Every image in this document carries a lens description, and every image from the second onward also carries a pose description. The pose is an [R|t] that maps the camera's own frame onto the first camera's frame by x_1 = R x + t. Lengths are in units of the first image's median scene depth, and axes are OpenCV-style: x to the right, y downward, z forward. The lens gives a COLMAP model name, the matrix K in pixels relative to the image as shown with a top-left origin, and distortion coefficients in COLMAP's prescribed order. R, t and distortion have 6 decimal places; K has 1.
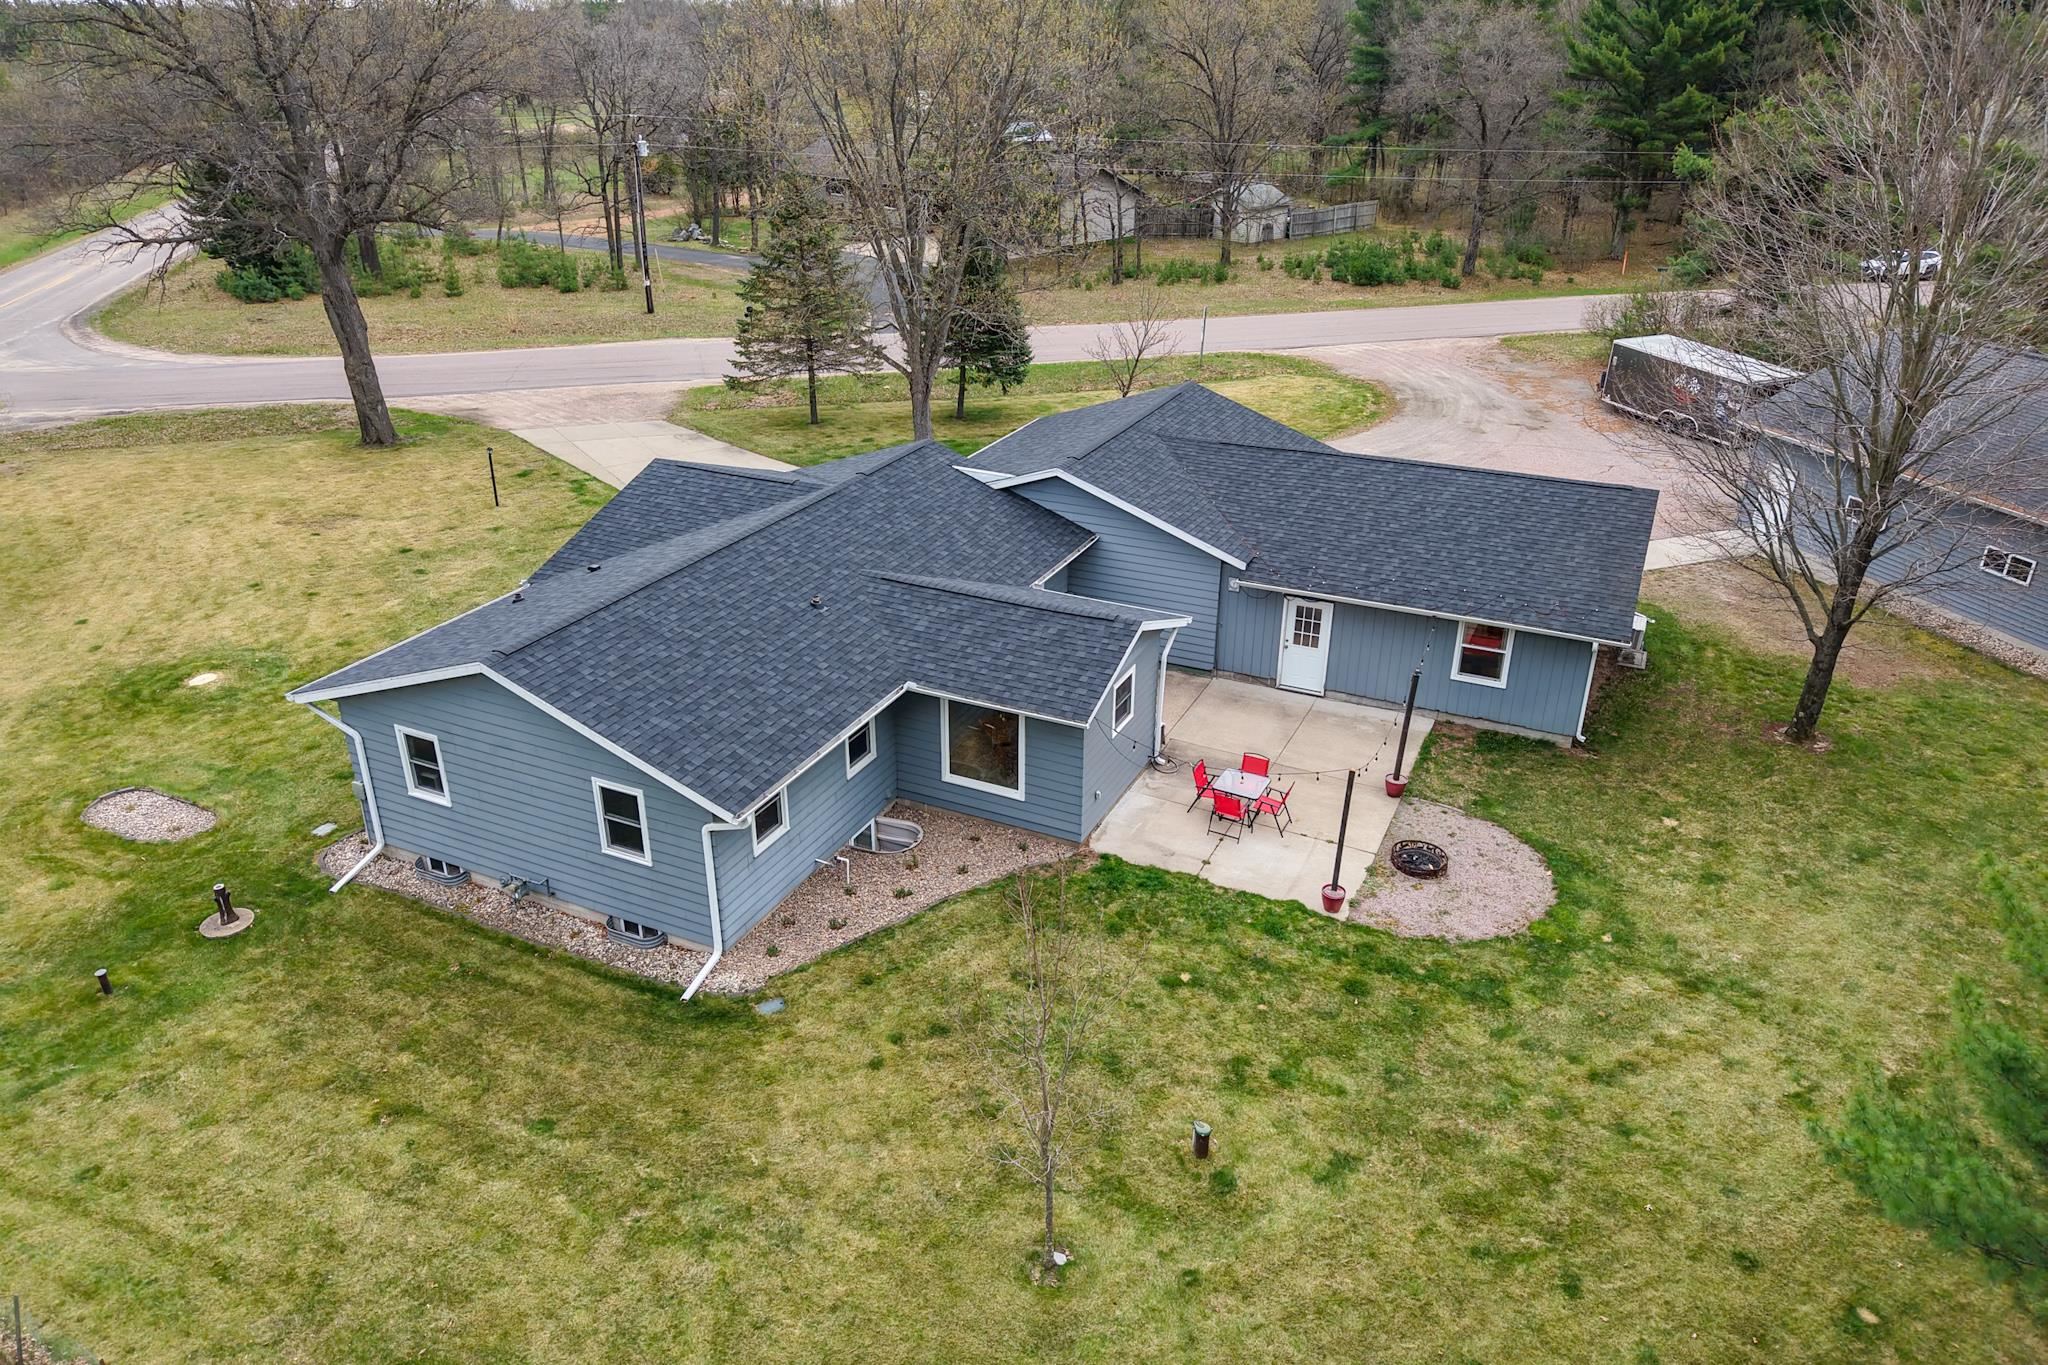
lens RADIAL K [[1362.4, 0, 1030.1], [0, 1362.4, 688.8], [0, 0, 1]] dist [0.007238, -0.008428]
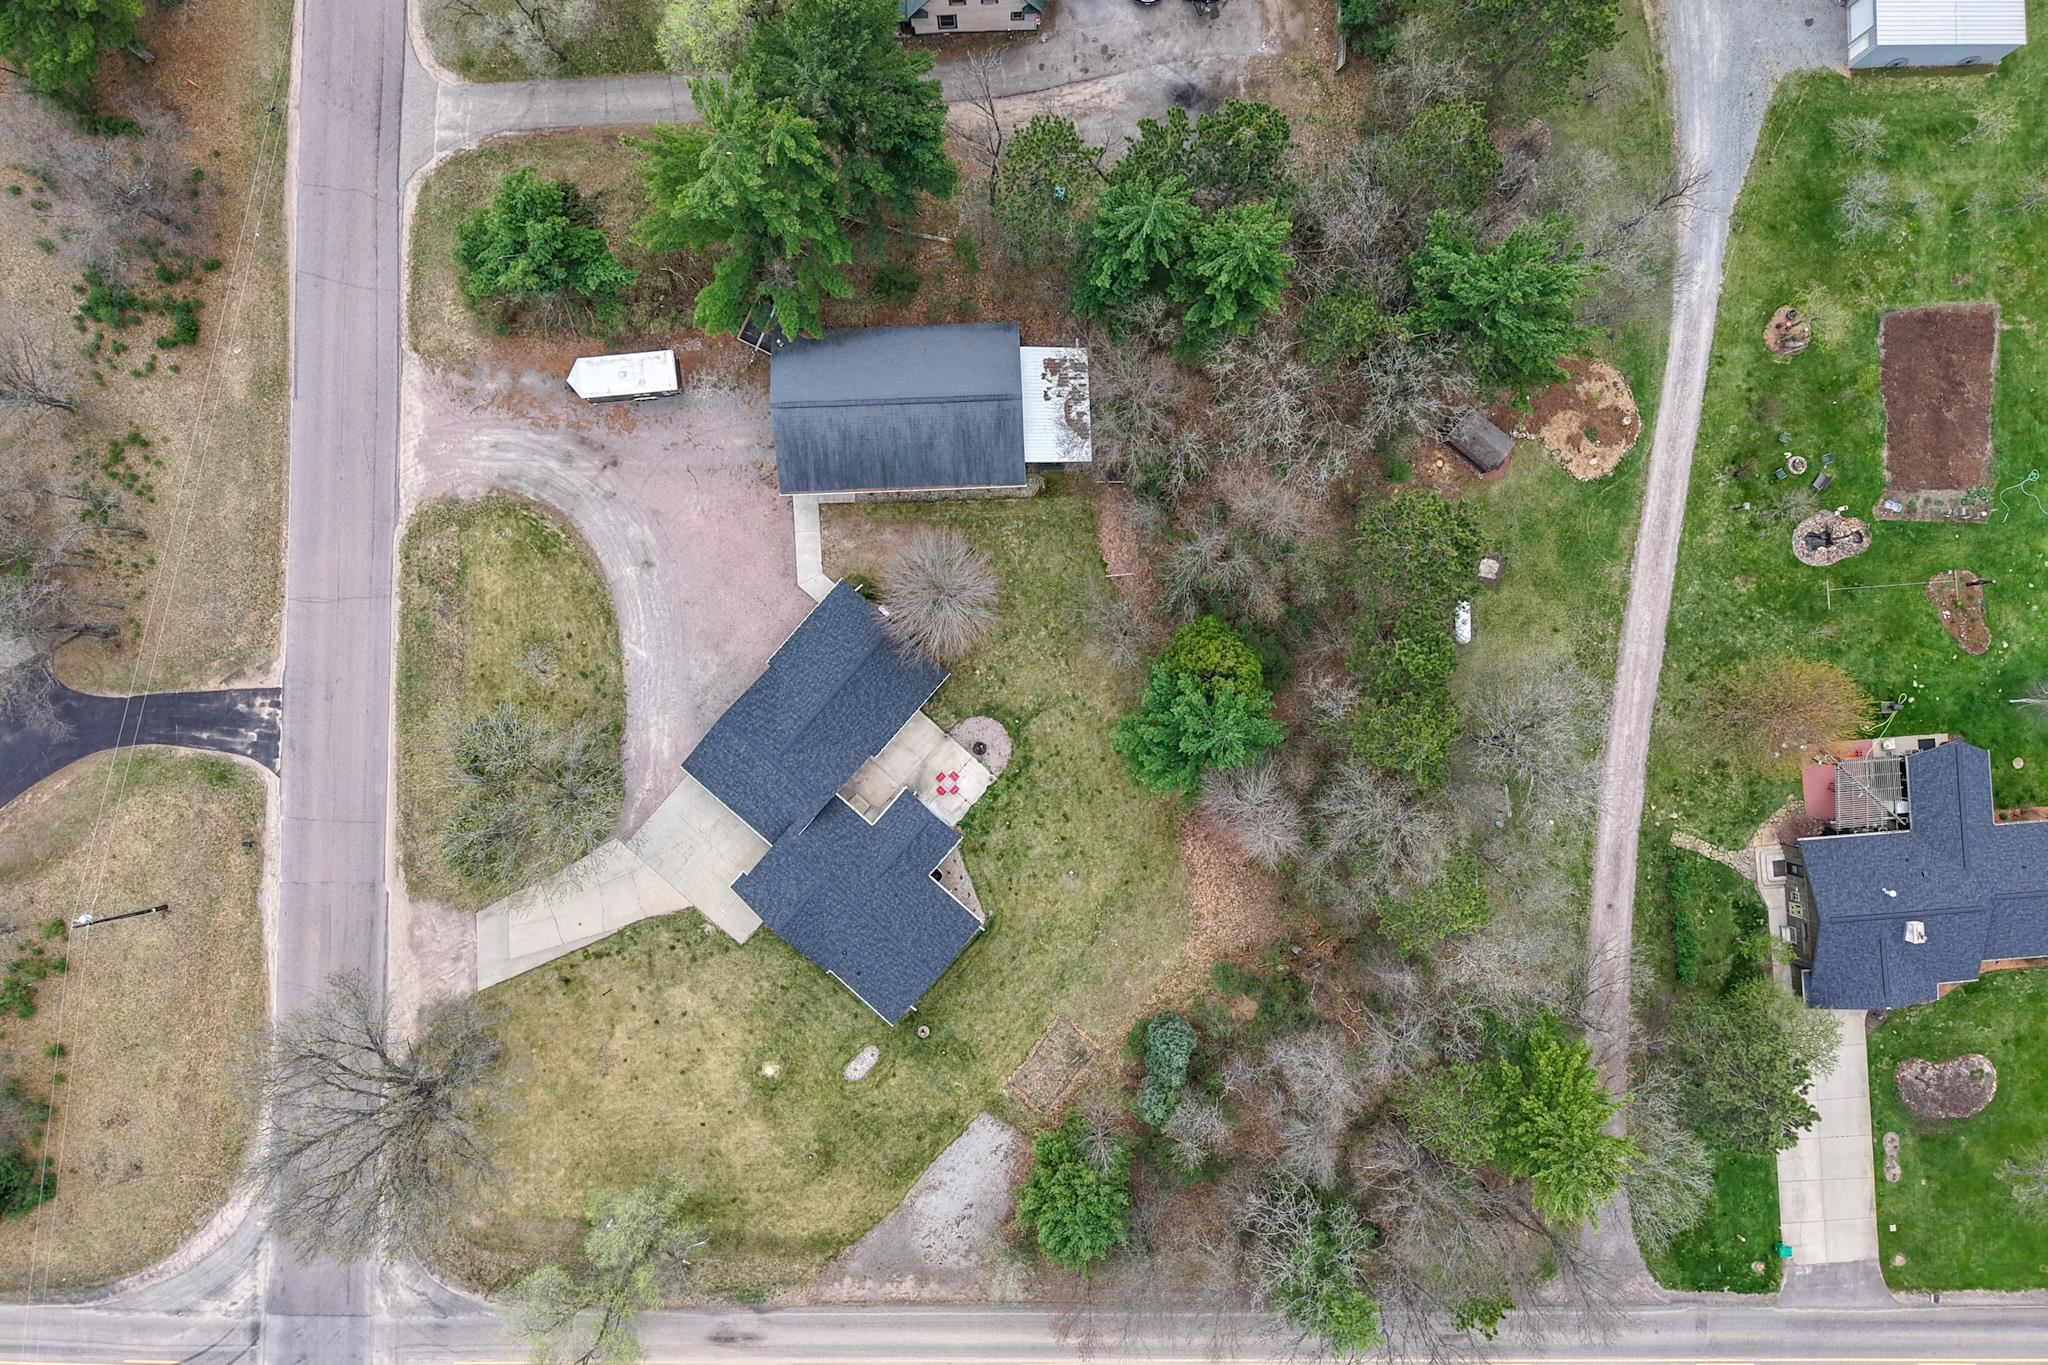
lens RADIAL K [[1362.4, 0, 1030.1], [0, 1362.4, 688.8], [0, 0, 1]] dist [0.007238, -0.008428]
pose [[0.279522, -0.960091, -0.009629, 0.538106], [0.412867, 0.111137, 0.903985, -3.446728], [-0.866838, -0.256659, 0.427455, -0.780781]]
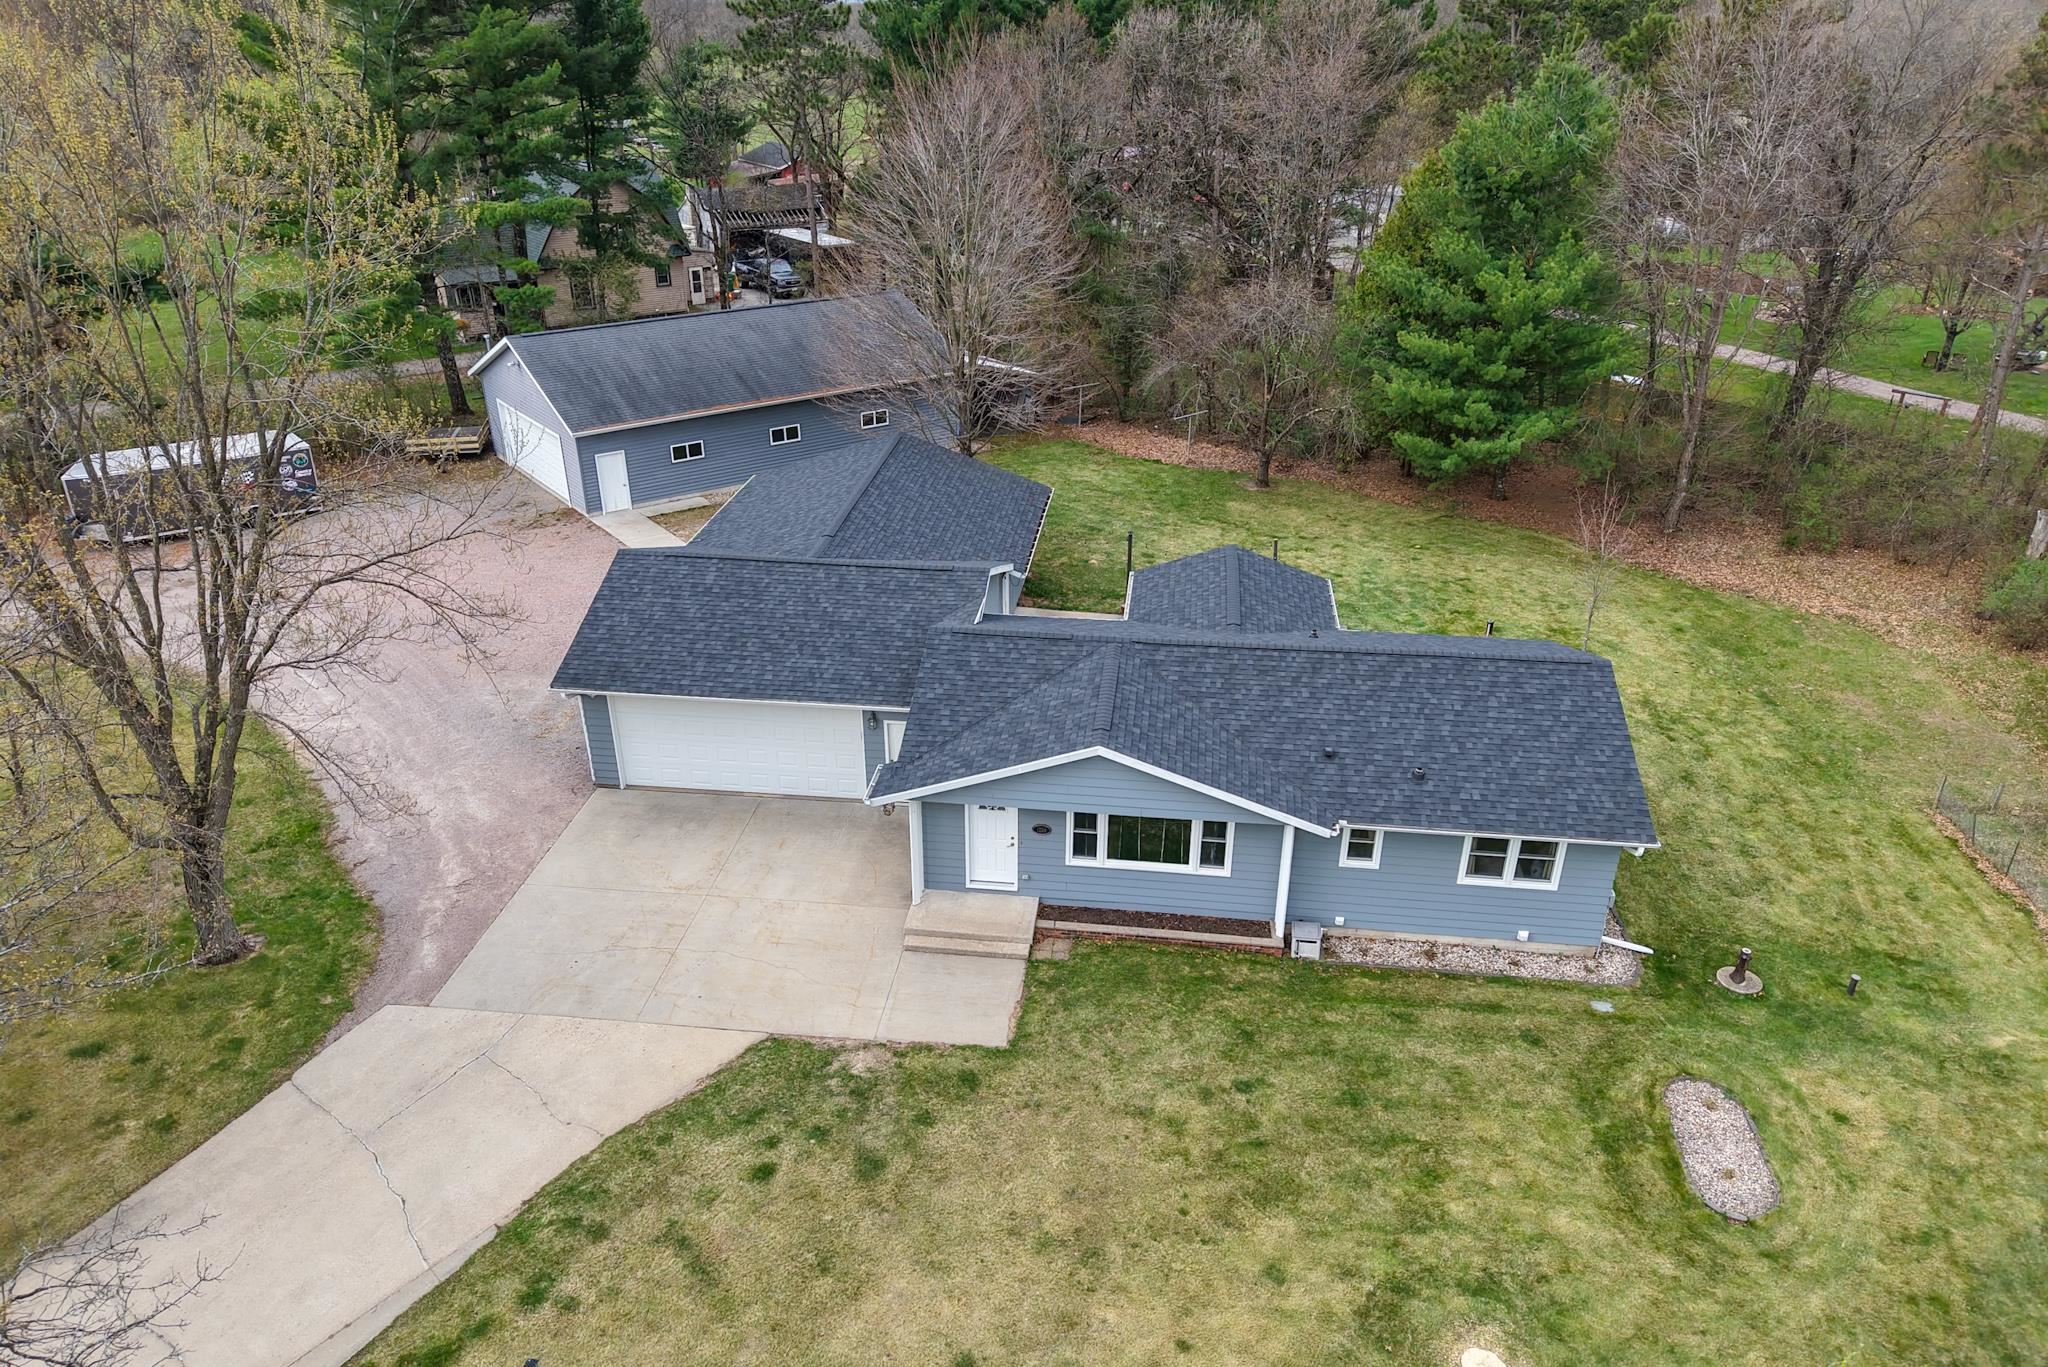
lens RADIAL K [[1420.8, 0, 1024.0], [0, 1420.8, 683.5], [0, 0, 1]] dist [-0.001130, -0.001708]
pose [[-0.316694, -0.419215, 0.850860, -1.244826], [0.408497, 0.749304, 0.521223, -0.844796], [-0.856058, 0.512642, -0.066052, 1.390727]]
